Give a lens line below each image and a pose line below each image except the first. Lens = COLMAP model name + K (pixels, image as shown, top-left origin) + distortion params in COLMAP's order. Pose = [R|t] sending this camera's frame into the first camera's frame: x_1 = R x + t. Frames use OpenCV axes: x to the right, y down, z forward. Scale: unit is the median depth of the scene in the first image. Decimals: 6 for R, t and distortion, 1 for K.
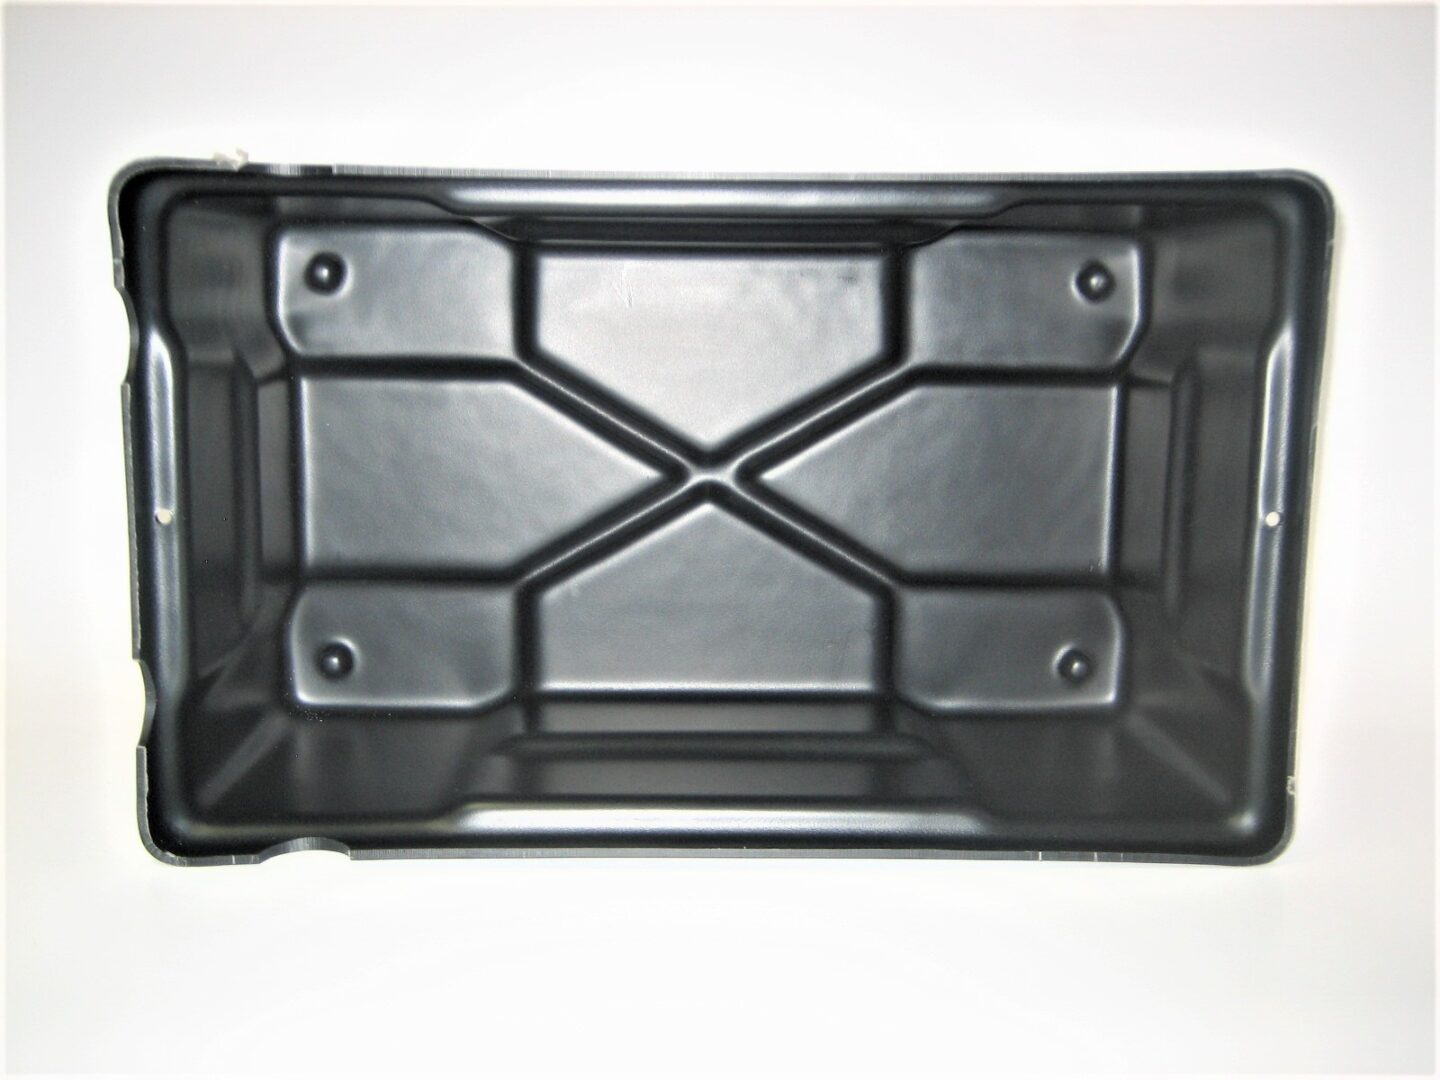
lens RADIAL K [[1492.7, 0, 720.0], [0, 1492.7, 540.0], [0, 0, 1]] dist [-0.200823, -0.002579]
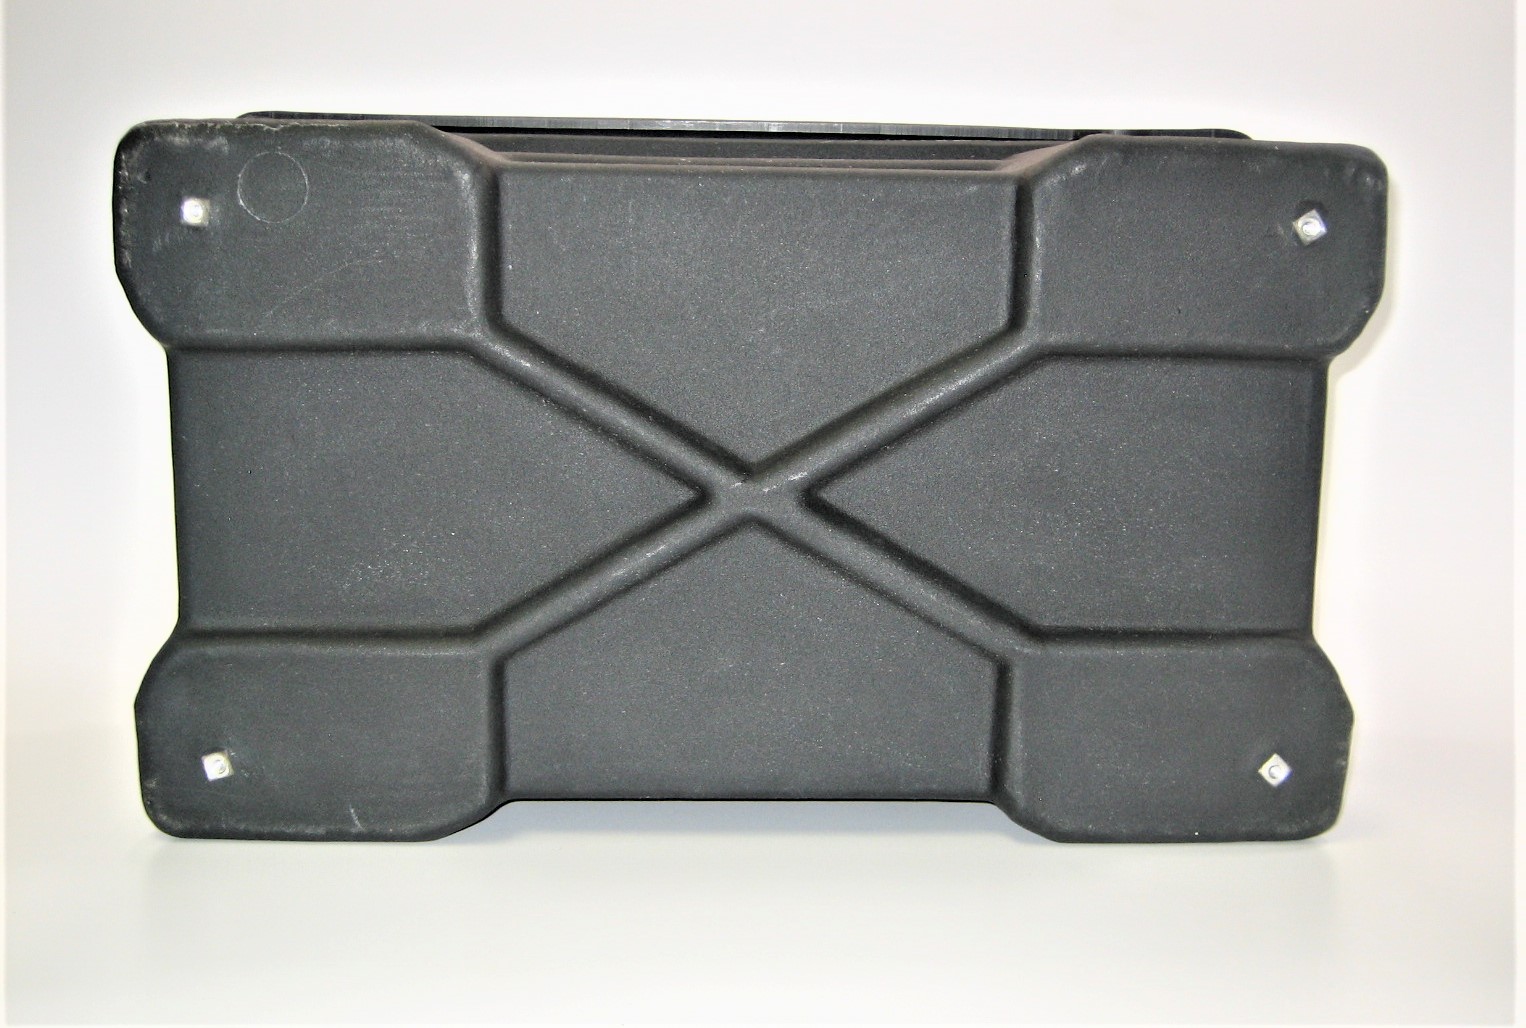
lens RADIAL K [[1559.4, 0, 763.0], [0, 1559.4, 514.0], [0, 0, 1]] dist [-0.000157, -0.000127]
pose [[0.999908, -0.013203, -0.003086, -0.001835], [0.013096, 0.999394, -0.032263, -0.011077], [0.003510, 0.032219, 0.999475, 0.268451]]
